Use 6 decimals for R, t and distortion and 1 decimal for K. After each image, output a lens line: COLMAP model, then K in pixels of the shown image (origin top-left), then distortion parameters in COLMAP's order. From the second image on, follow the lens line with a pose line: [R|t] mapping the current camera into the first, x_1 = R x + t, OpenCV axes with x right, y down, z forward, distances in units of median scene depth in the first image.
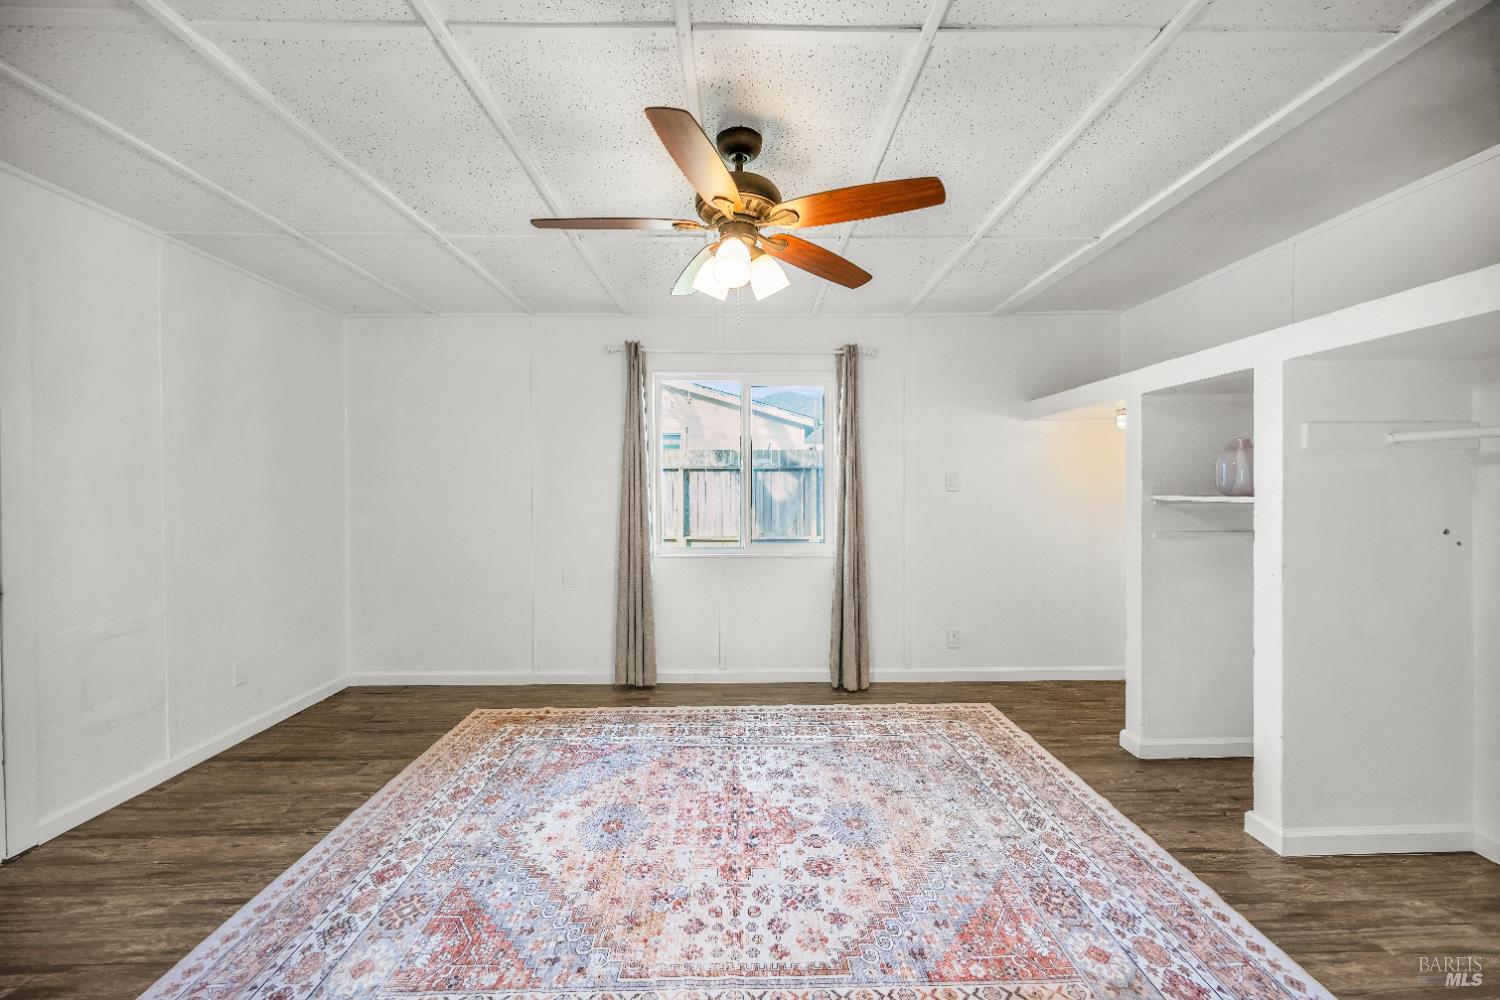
lens RADIAL K [[588.4, 0, 755.3], [0, 588.4, 493.9], [0, 0, 1]] dist [-0.006839, -0.000362]
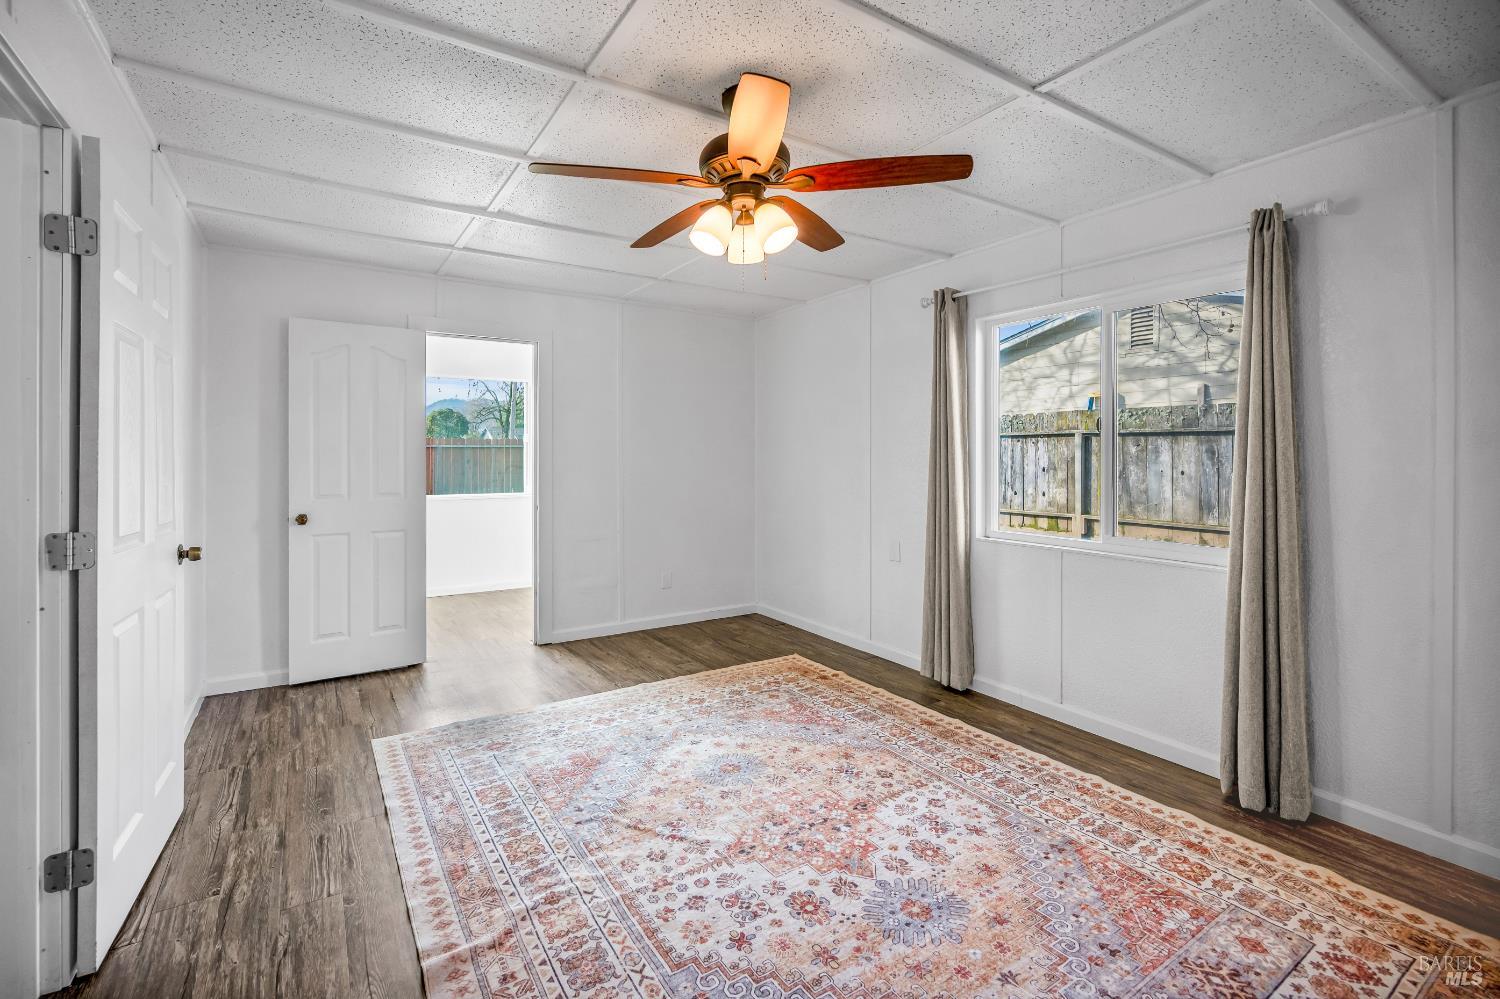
lens RADIAL K [[662.0, 0, 722.0], [0, 662.0, 452.4], [0, 0, 1]] dist [-0.002022, -0.000720]
pose [[0.488778, -0.000079, -0.872408, 0.702550], [-0.015633, 0.999839, -0.008849, -0.000745], [0.872268, 0.017964, 0.488698, 0.337509]]
